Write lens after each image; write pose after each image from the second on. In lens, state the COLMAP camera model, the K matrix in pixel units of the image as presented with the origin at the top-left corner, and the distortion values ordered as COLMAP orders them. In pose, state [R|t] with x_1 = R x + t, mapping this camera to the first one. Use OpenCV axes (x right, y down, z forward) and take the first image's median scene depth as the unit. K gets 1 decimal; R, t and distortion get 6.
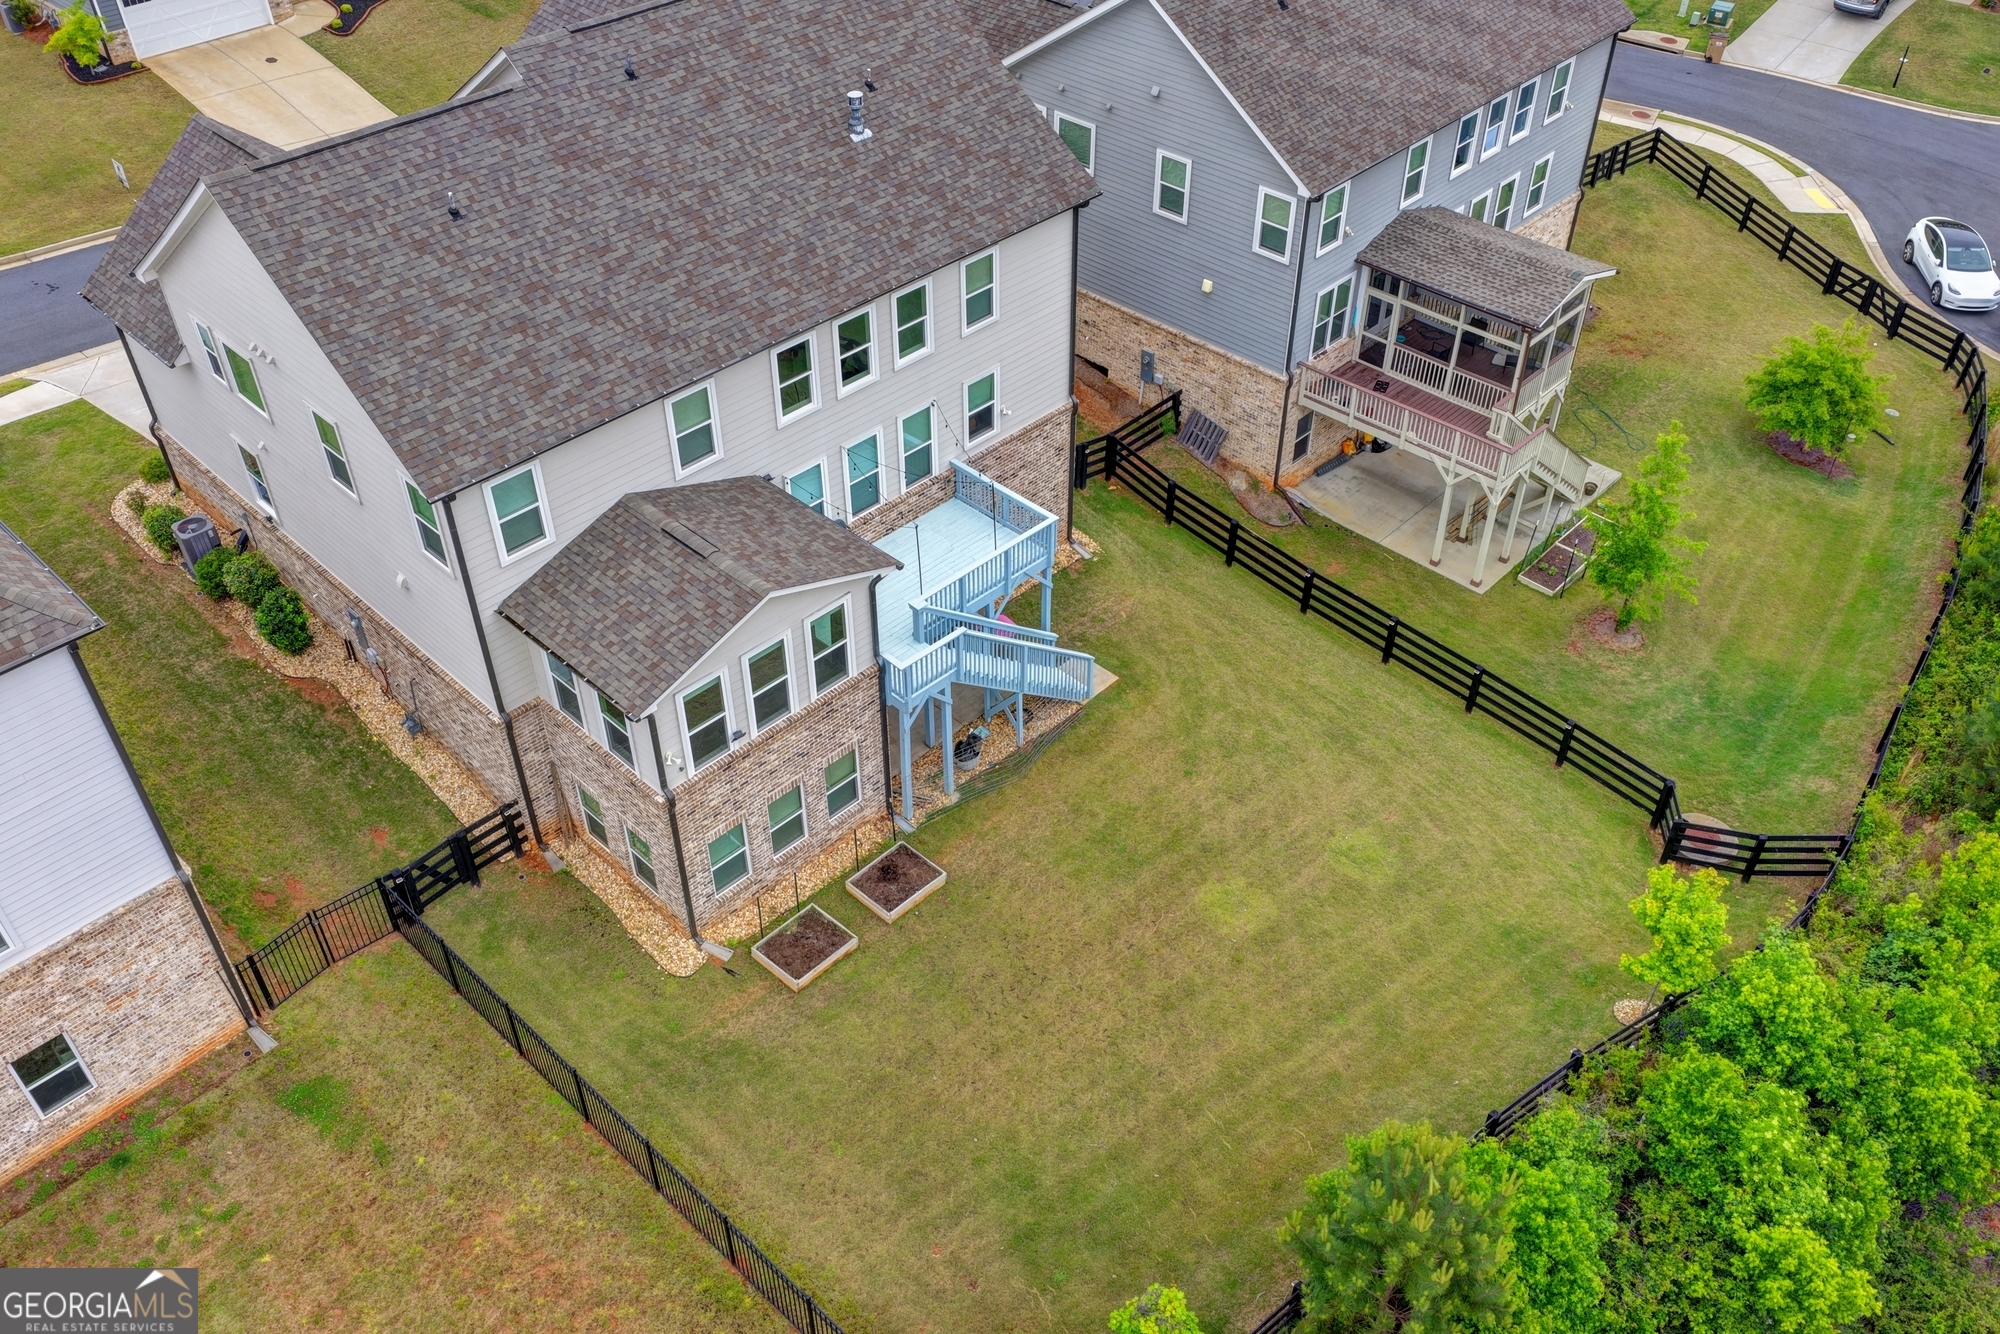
lens RADIAL K [[1664.0, 0, 1006.2], [0, 1664.0, 675.0], [0, 0, 1]] dist [-0.017002, 0.046400]
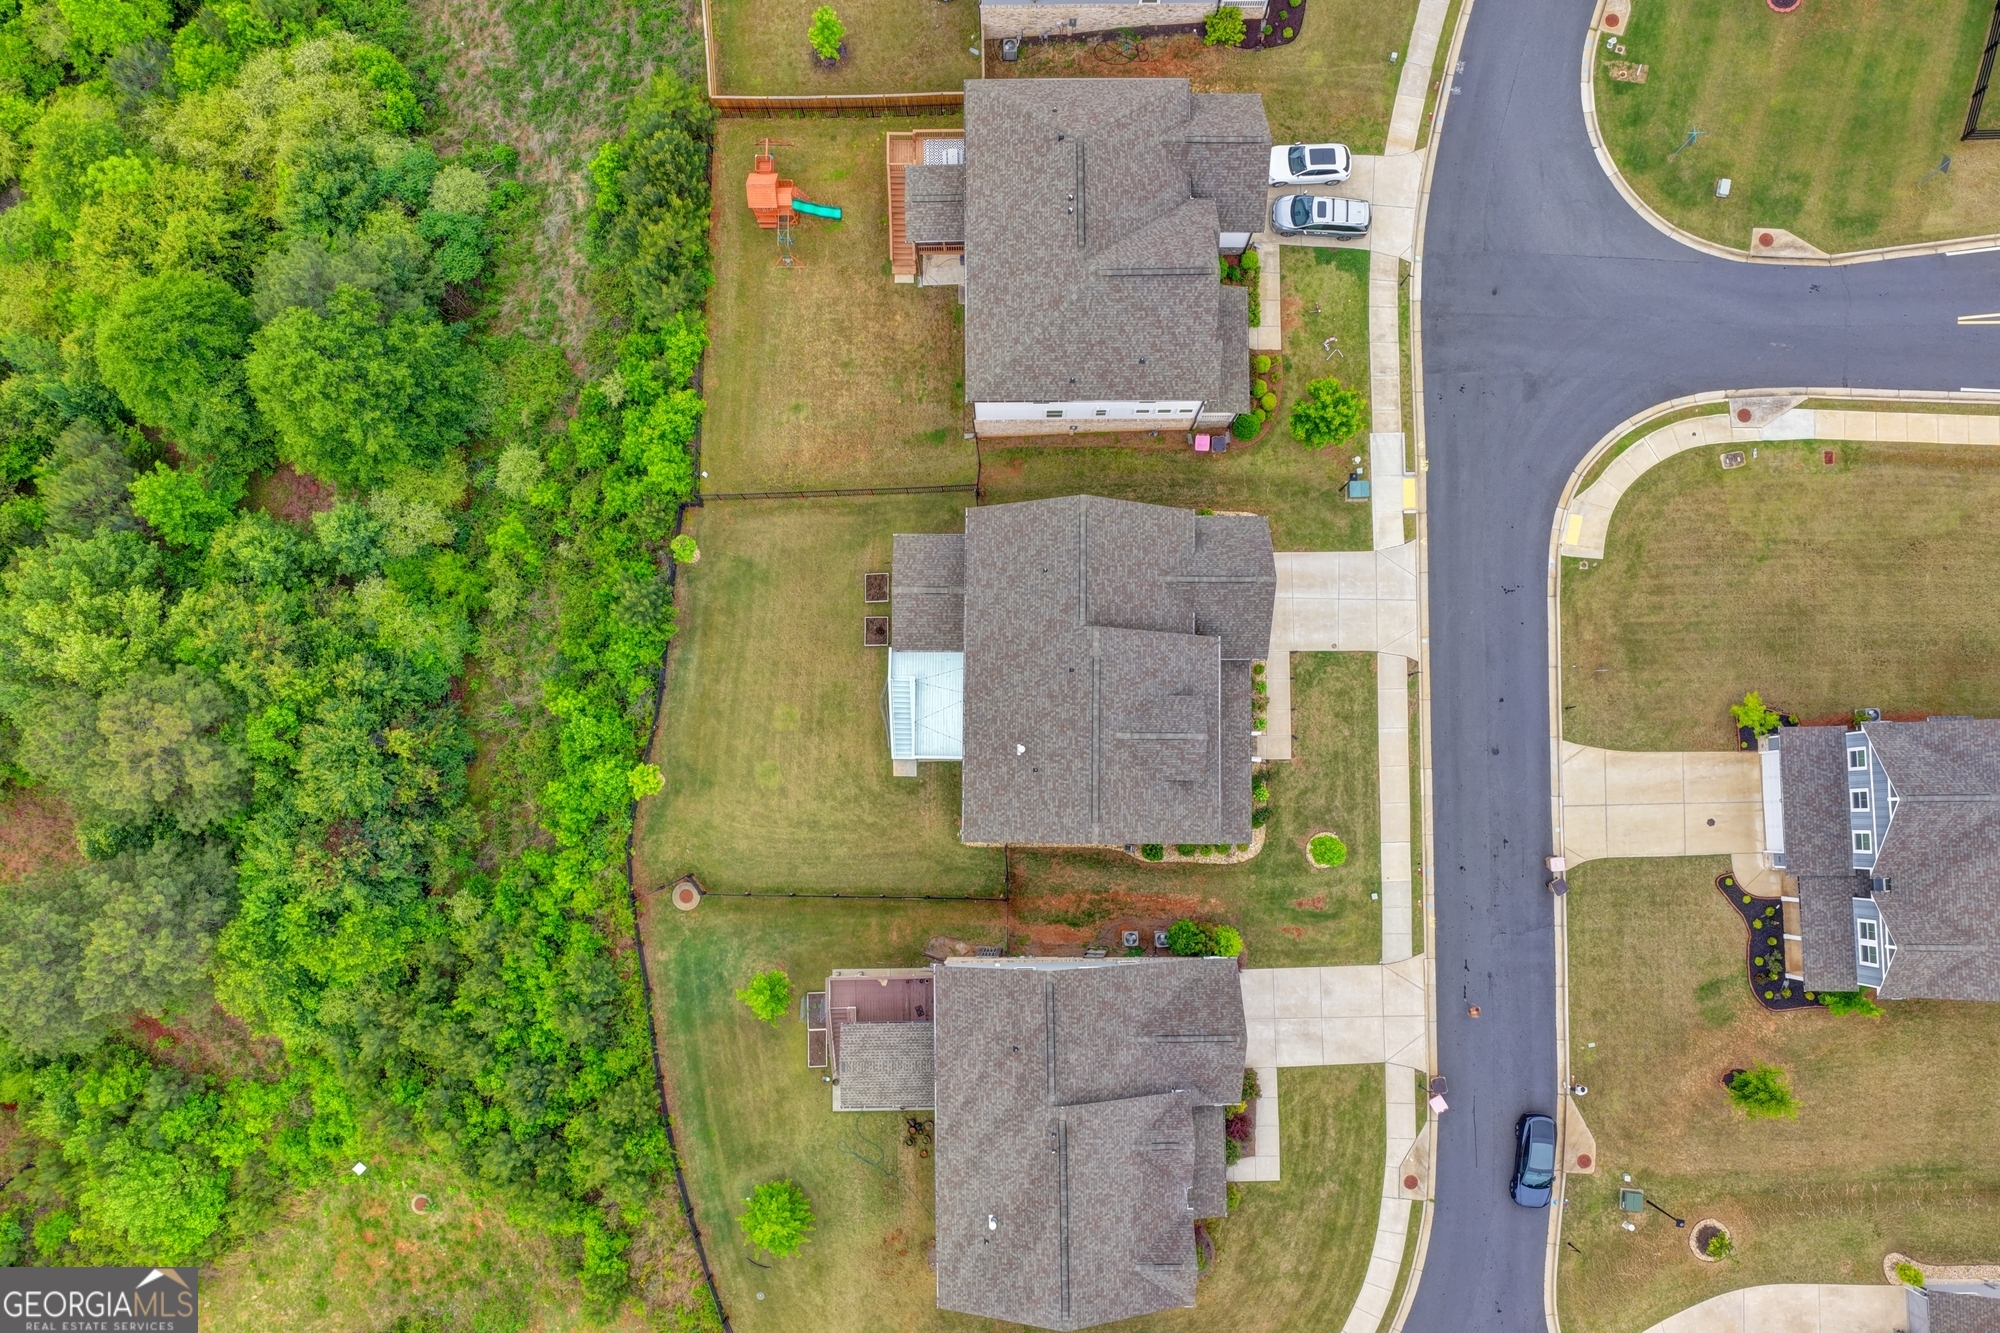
lens RADIAL K [[1664.0, 0, 1006.1], [0, 1664.0, 670.5], [0, 0, 1]] dist [-0.017002, 0.046400]
pose [[-0.720420, 0.690989, -0.059407, -0.011655], [-0.449181, -0.399611, 0.799092, -2.059383], [0.528424, 0.602366, 0.598267, -0.457875]]
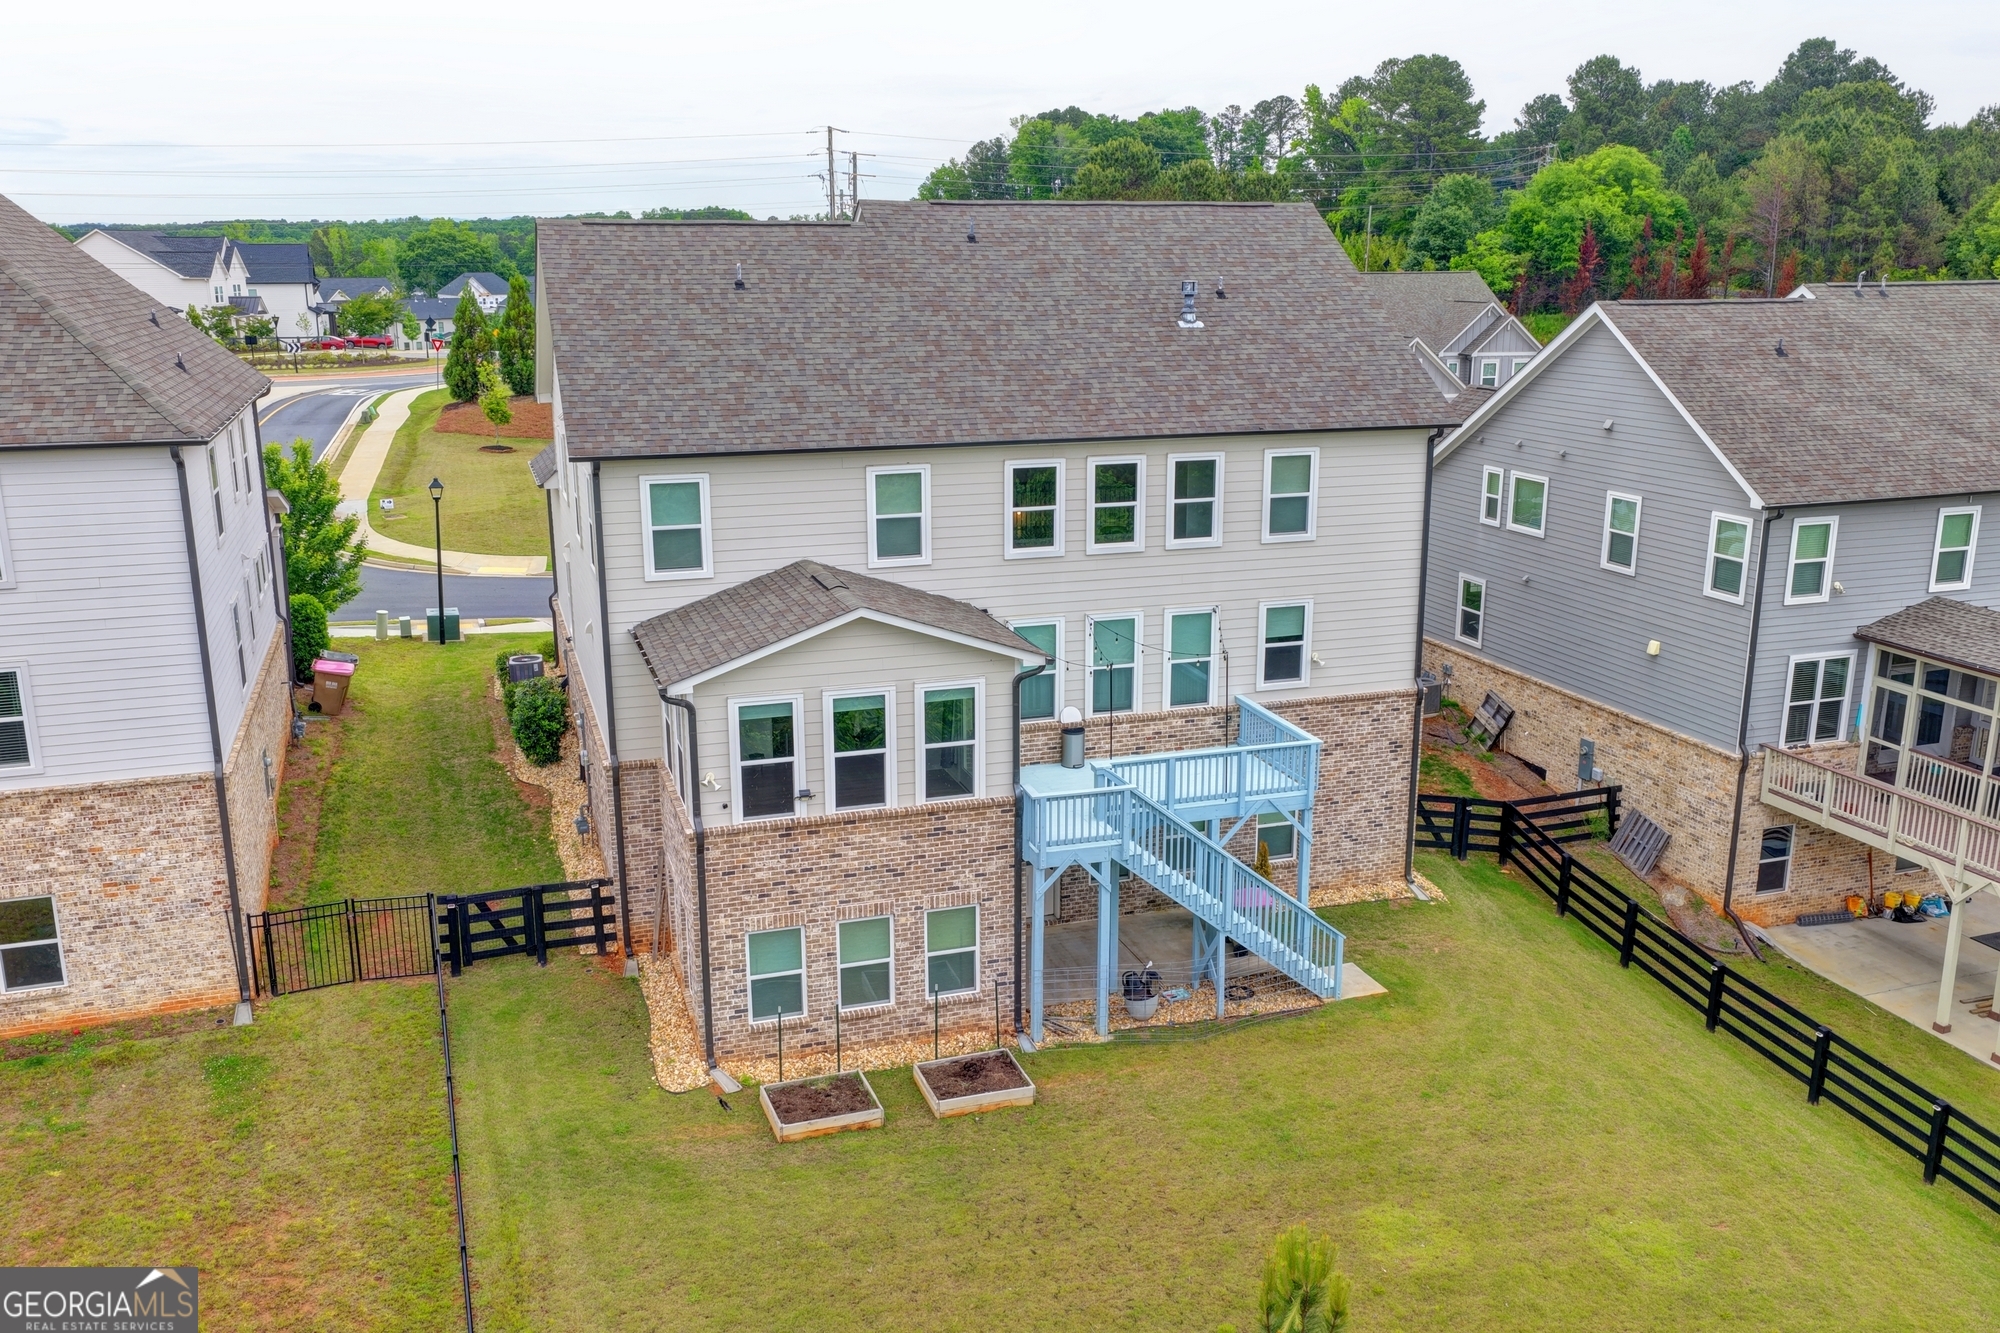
lens RADIAL K [[1664.0, 0, 1006.7], [0, 1664.0, 670.5], [0, 0, 1]] dist [-0.017002, 0.046400]
pose [[0.888067, 0.111535, -0.445980, 0.254738], [-0.298670, 0.877472, -0.375286, 0.227440], [0.349477, 0.466480, 0.812565, 0.273134]]
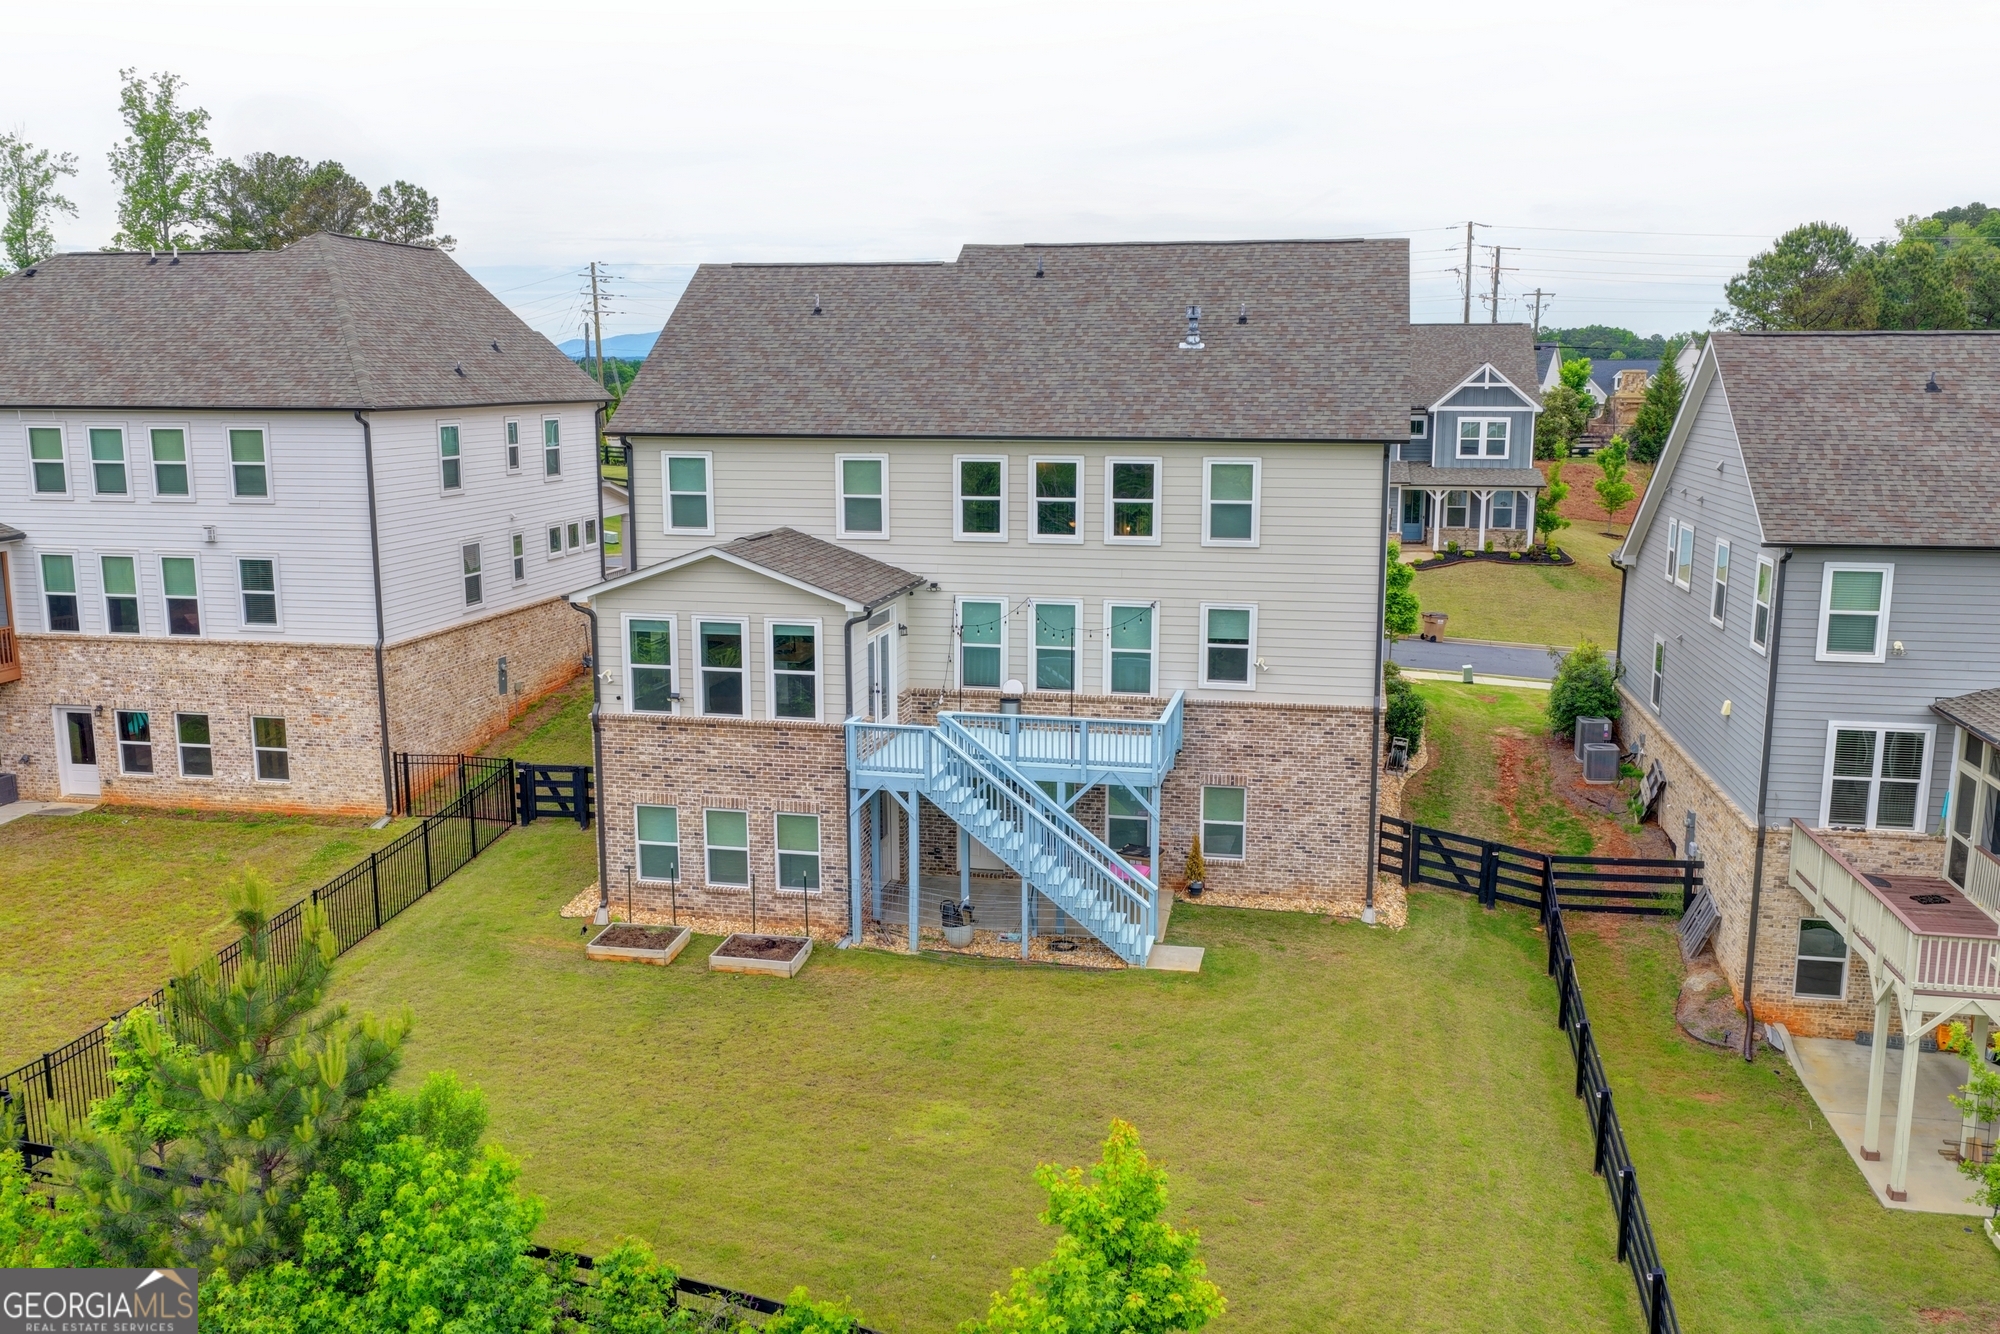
lens RADIAL K [[1664.0, 0, 1004.2], [0, 1664.0, 671.7], [0, 0, 1]] dist [-0.017002, 0.046400]
pose [[0.538932, 0.150324, -0.828828, 0.699364], [-0.550566, 0.807546, -0.211533, 0.111998], [0.637518, 0.570326, 0.517976, 0.492343]]
